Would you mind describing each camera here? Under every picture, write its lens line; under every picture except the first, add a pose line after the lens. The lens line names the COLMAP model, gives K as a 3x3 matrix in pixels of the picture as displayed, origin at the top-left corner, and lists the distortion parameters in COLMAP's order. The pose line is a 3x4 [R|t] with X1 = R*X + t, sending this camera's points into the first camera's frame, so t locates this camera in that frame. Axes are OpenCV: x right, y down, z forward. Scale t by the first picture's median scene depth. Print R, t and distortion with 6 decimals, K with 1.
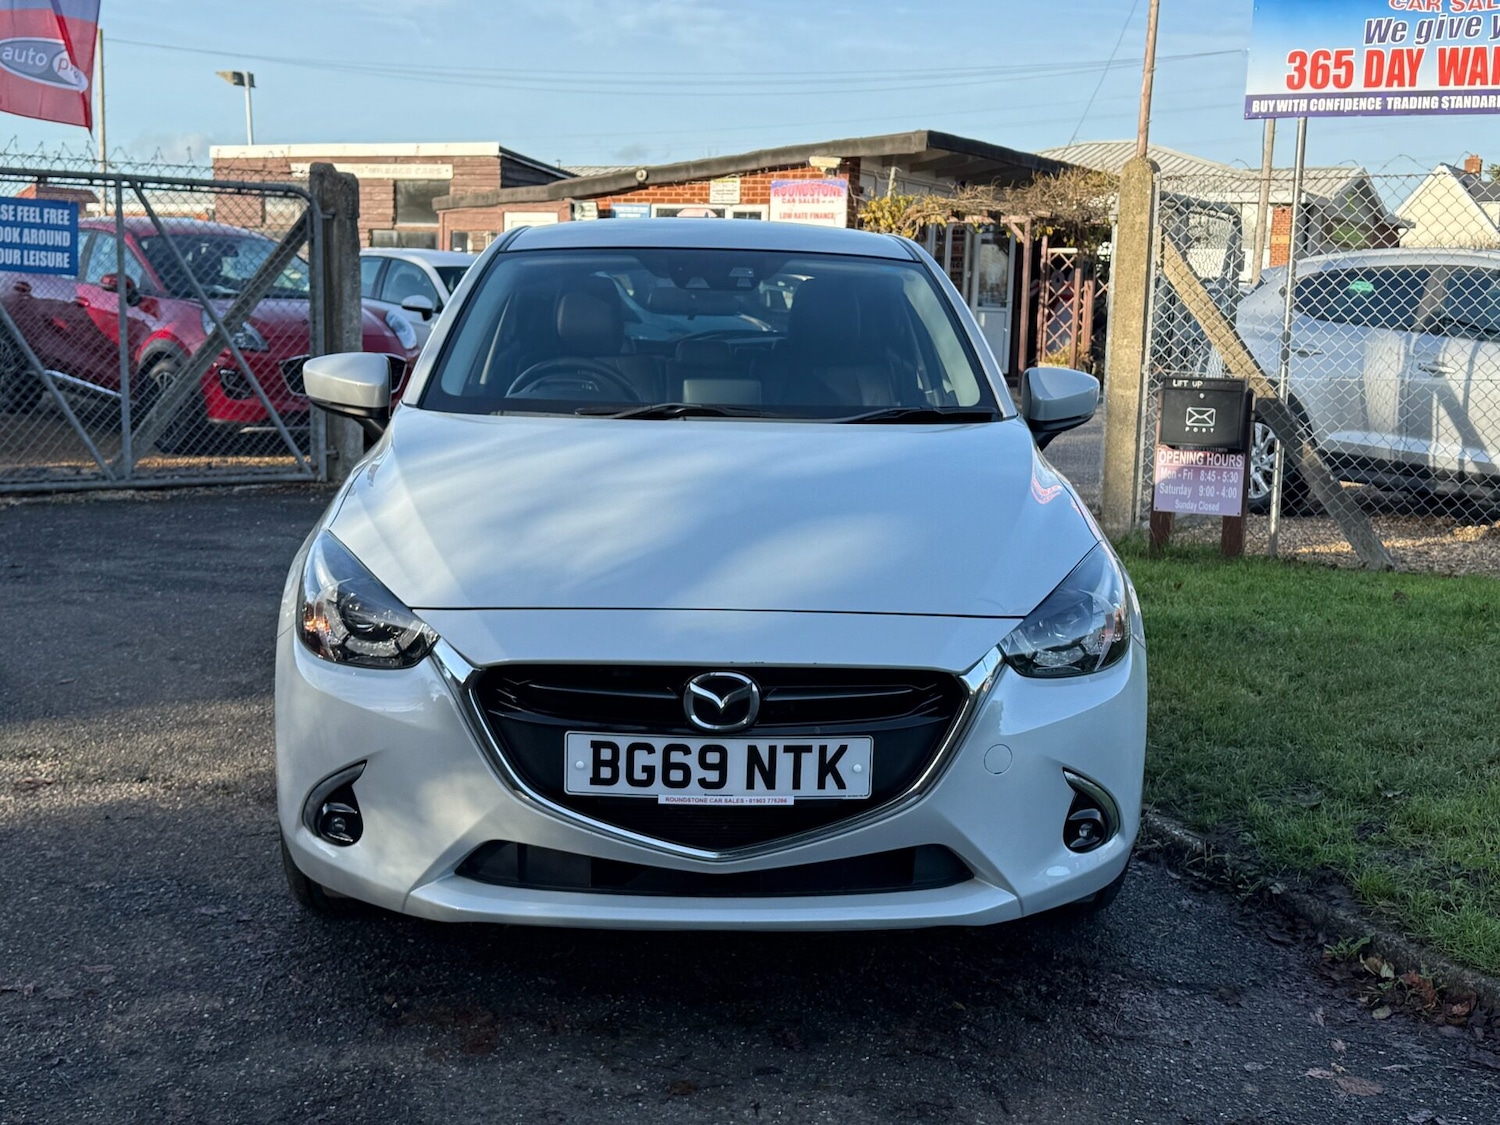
lens RADIAL K [[1877.7, 0, 752.5], [0, 1877.7, 553.5], [0, 0, 1]] dist [0.219366, -0.517992]
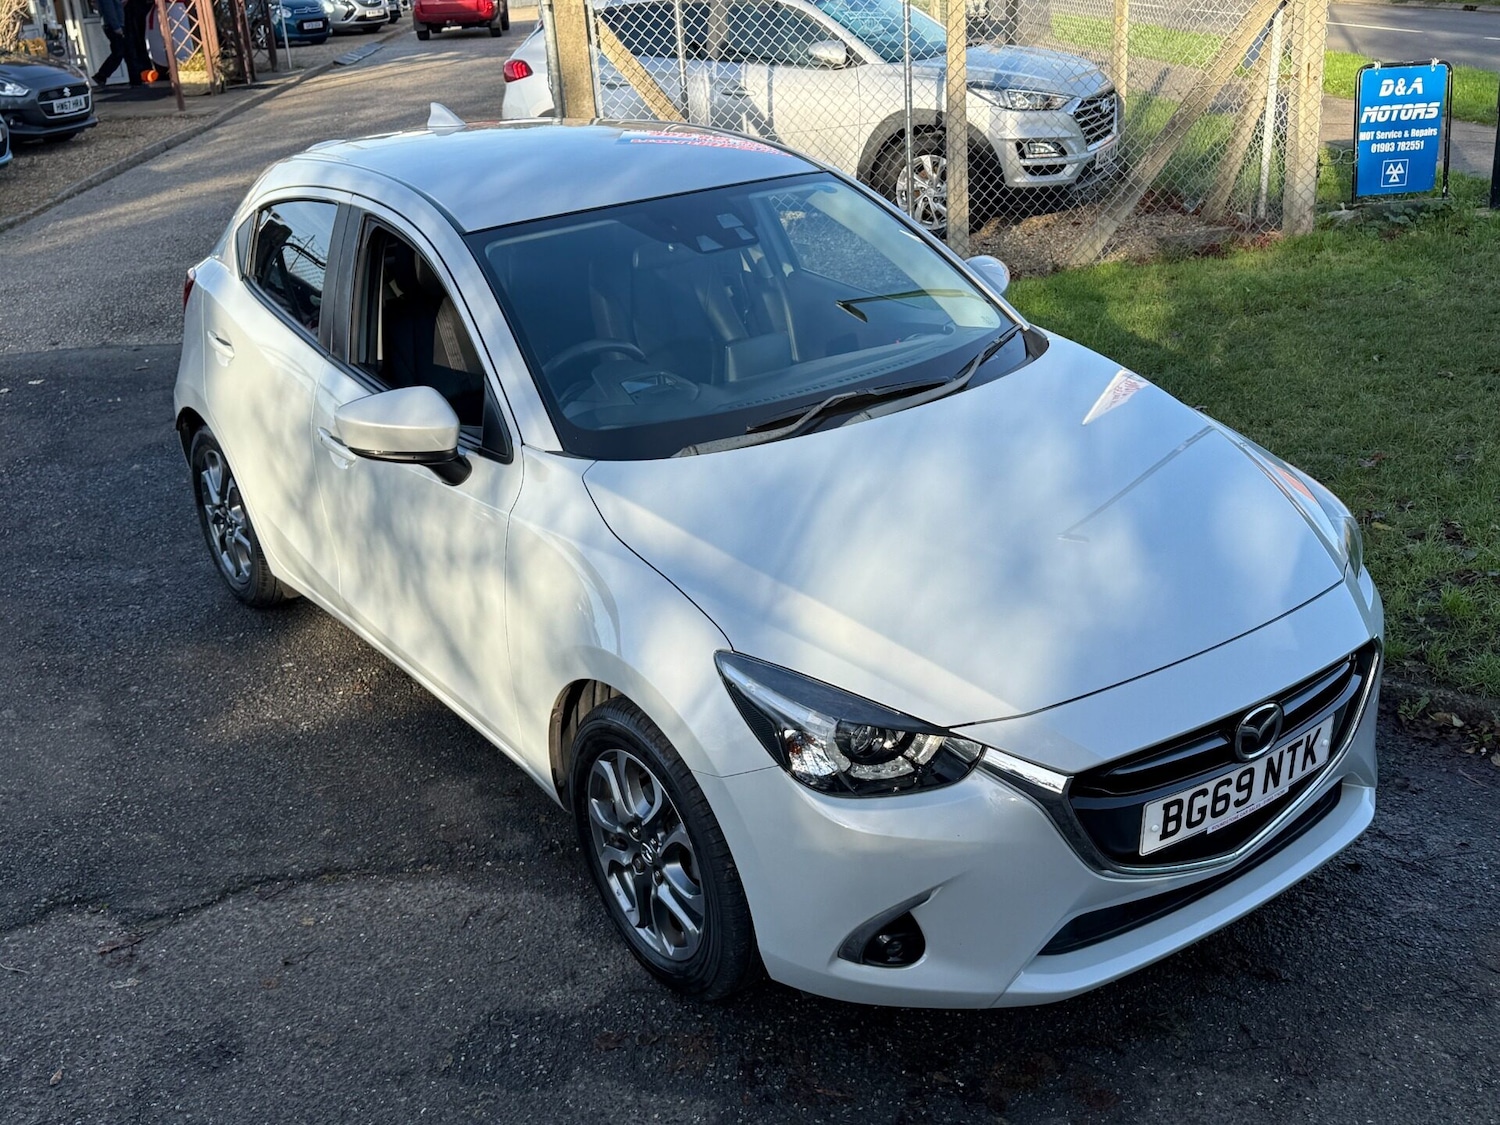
lens RADIAL K [[1573.3, 0, 746.5], [0, 1573.3, 537.9], [0, 0, 1]] dist [0.158818, -0.337798]
pose [[0.835273, -0.267483, 0.480387, -0.644223], [0.154644, 0.952710, 0.261588, -0.298875], [-0.527640, -0.144208, 0.837138, 0.393848]]
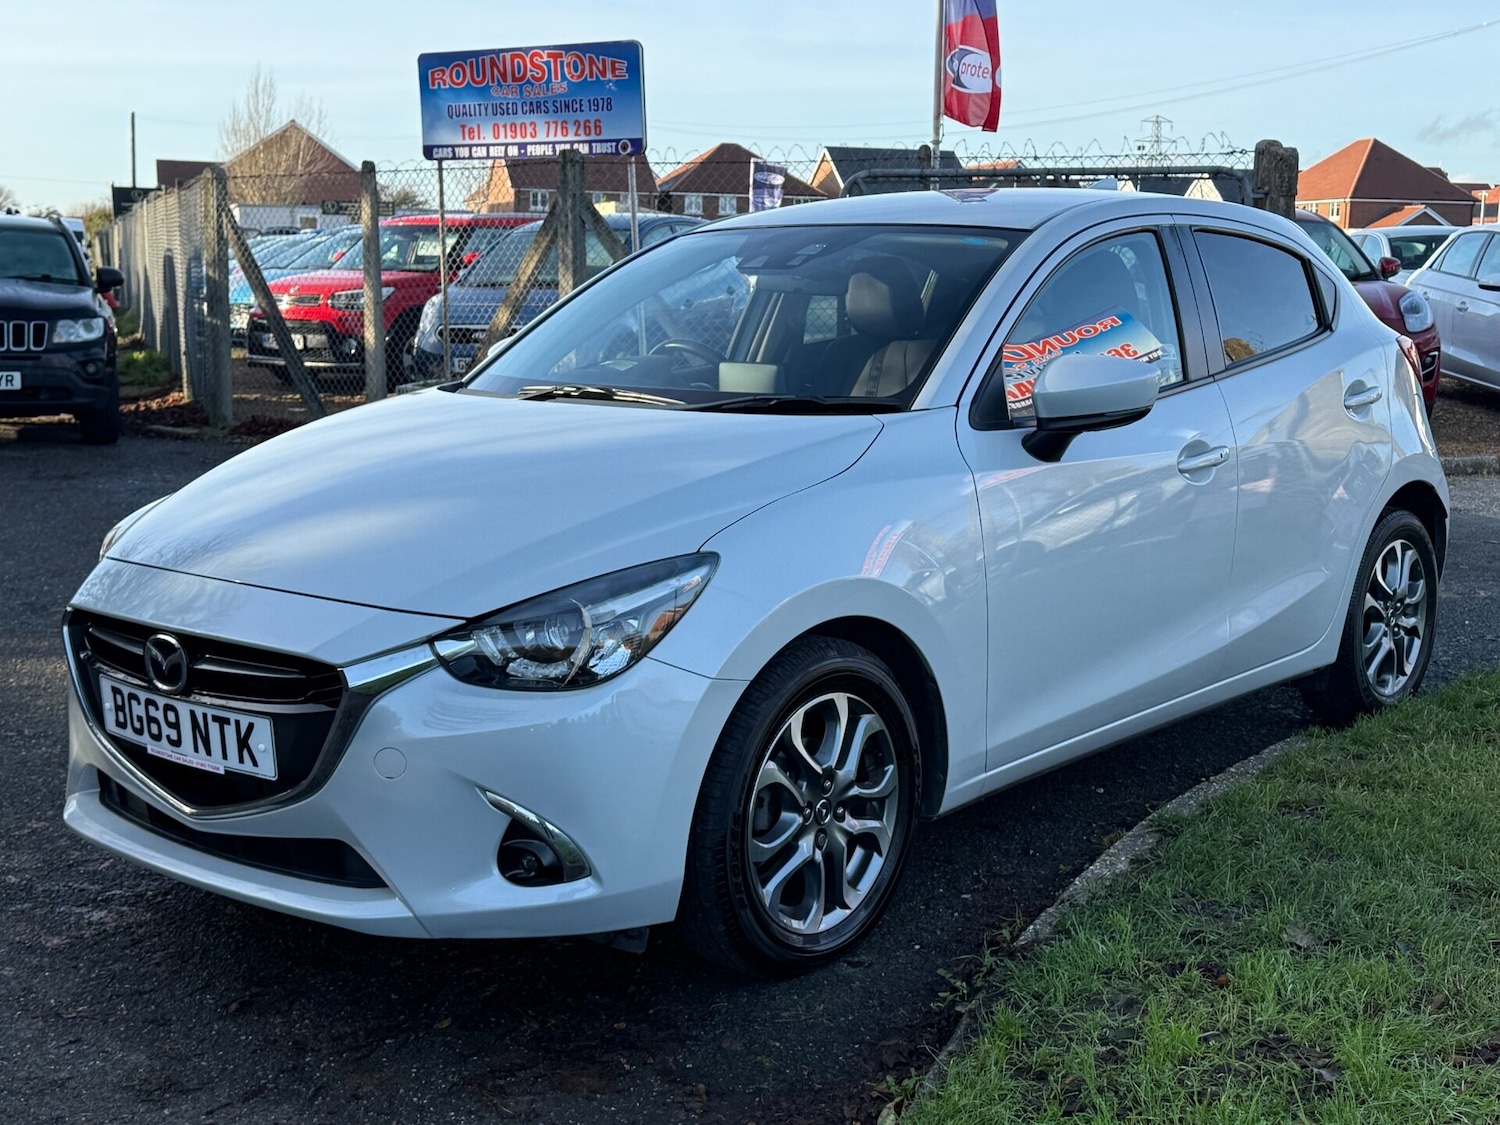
lens RADIAL K [[1877.7, 0, 752.5], [0, 1877.7, 553.5], [0, 0, 1]] dist [0.219366, -0.517992]
pose [[0.733547, 0.082472, -0.674616, 0.894685], [-0.077990, 0.996268, 0.036991, -0.044377], [0.675149, 0.025479, 0.737241, 0.424187]]
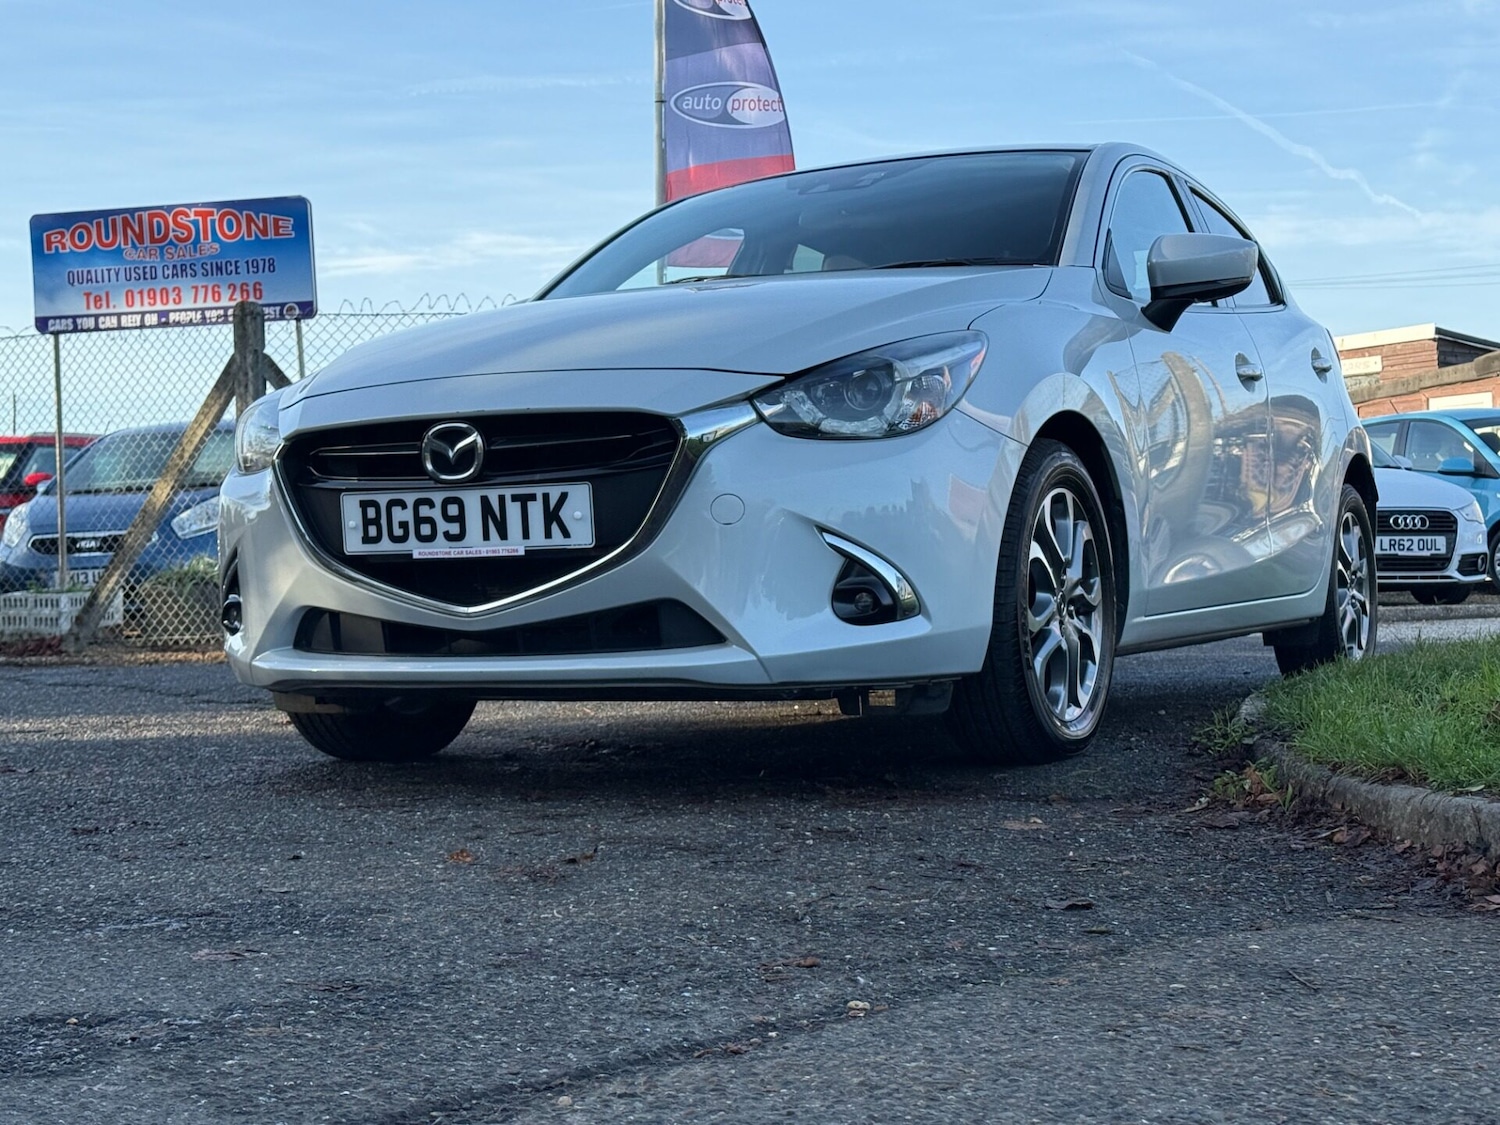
lens RADIAL K [[2219.5, 0, 749.8], [0, 2219.5, 559.4], [0, 0, 1]] dist [0.165000, -0.192678]
pose [[0.873706, -0.048499, -0.484030, 0.691482], [-0.022405, 0.989950, -0.139635, 0.293909], [0.485937, 0.132845, 0.863839, 0.027238]]
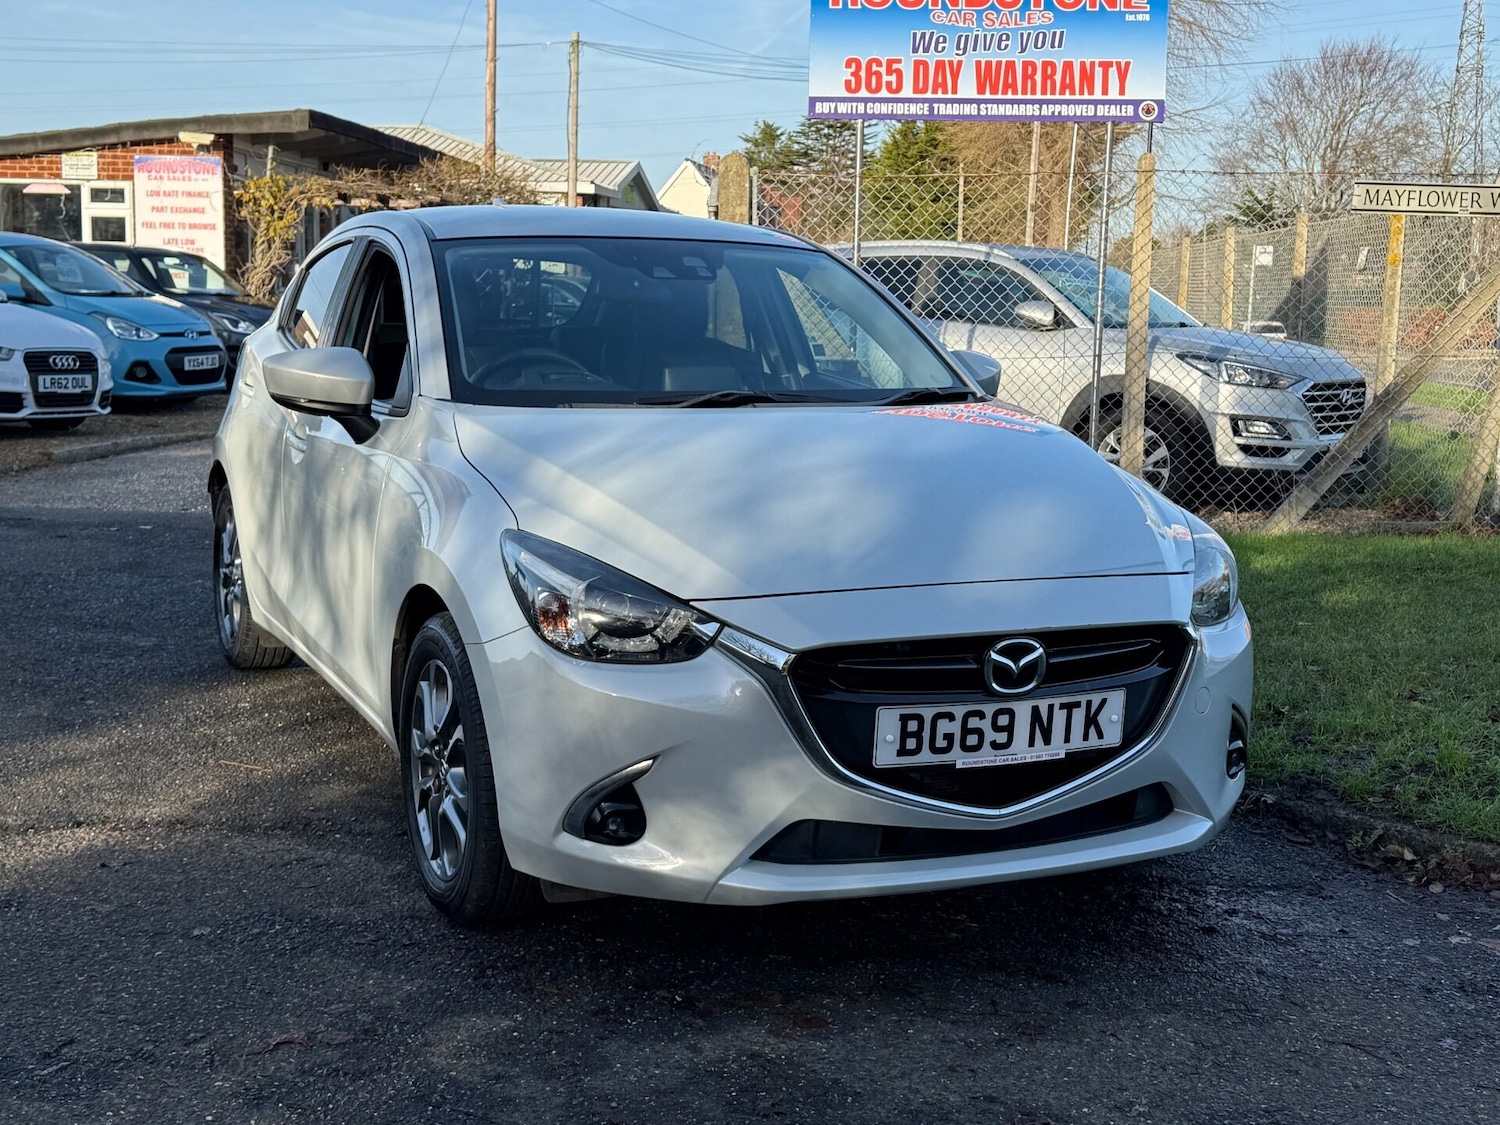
lens RADIAL K [[1877.7, 0, 752.5], [0, 1877.7, 553.5], [0, 0, 1]] dist [0.219366, -0.517992]
pose [[0.926116, -0.058778, 0.372632, -0.529570], [0.055766, 0.998266, 0.018867, -0.013357], [-0.373095, 0.003308, 0.927787, 0.060666]]
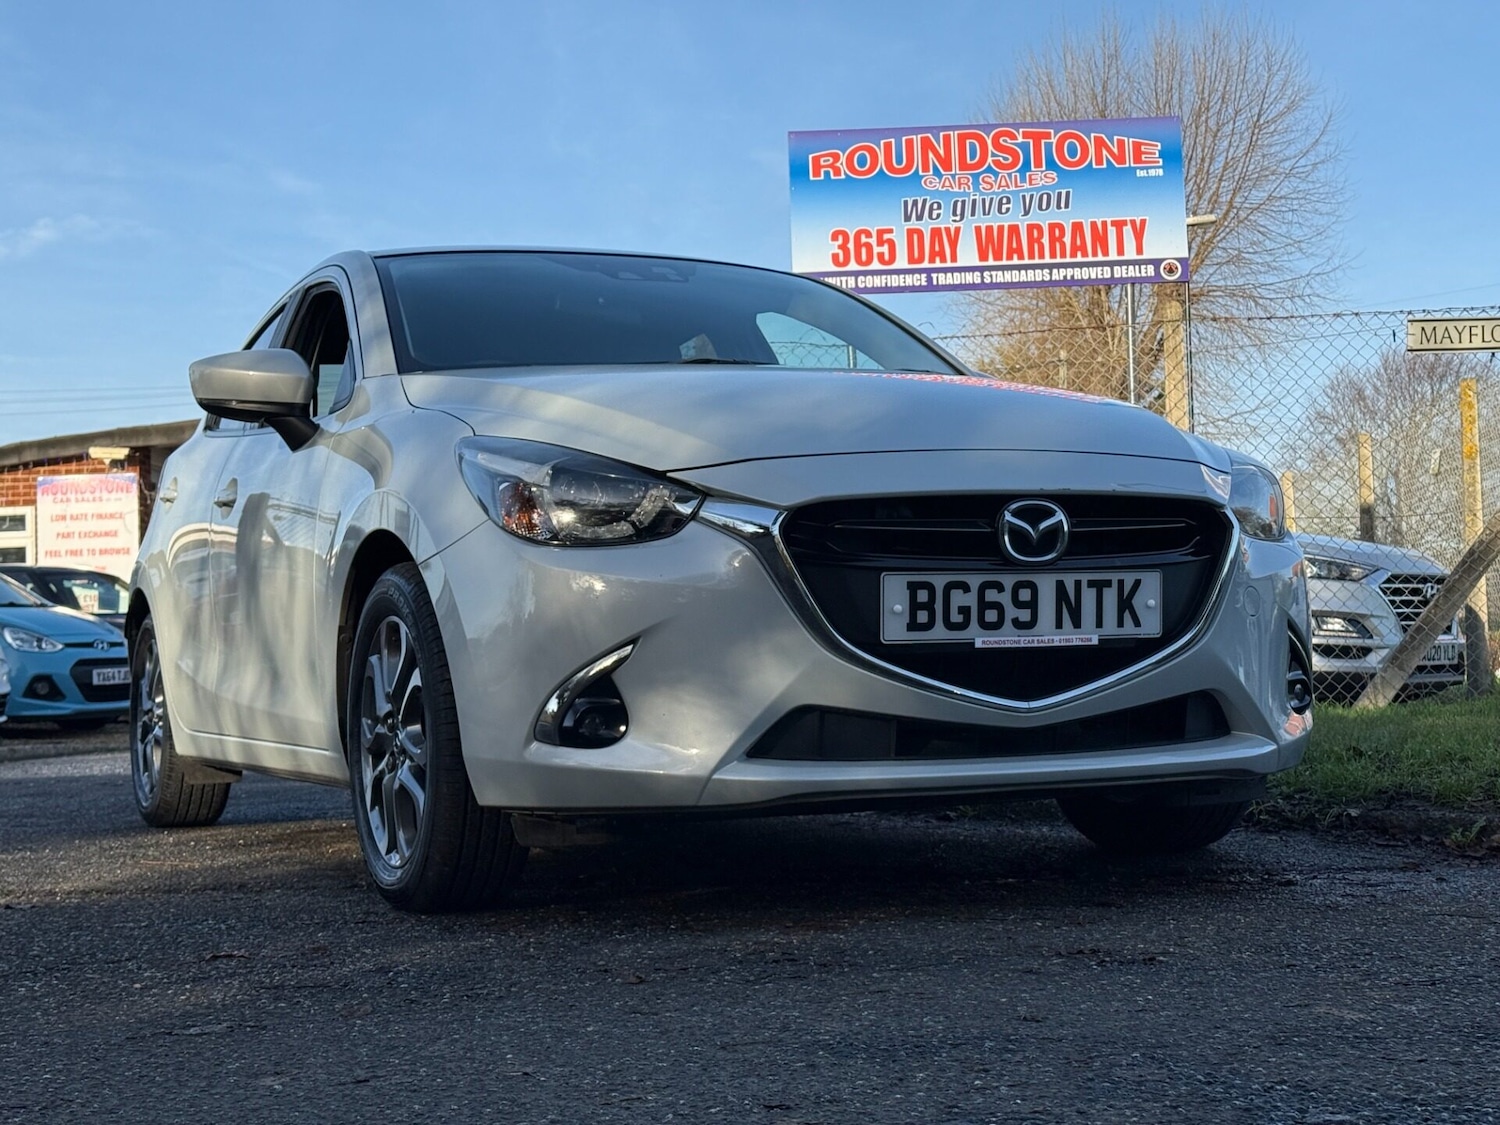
lens RADIAL K [[2219.5, 0, 749.8], [0, 2219.5, 559.4], [0, 0, 1]] dist [0.165000, -0.192678]
pose [[0.924984, -0.034944, 0.378395, -0.556331], [0.105705, 0.980124, -0.167881, 0.257077], [-0.365008, 0.195285, 0.910293, 0.027260]]
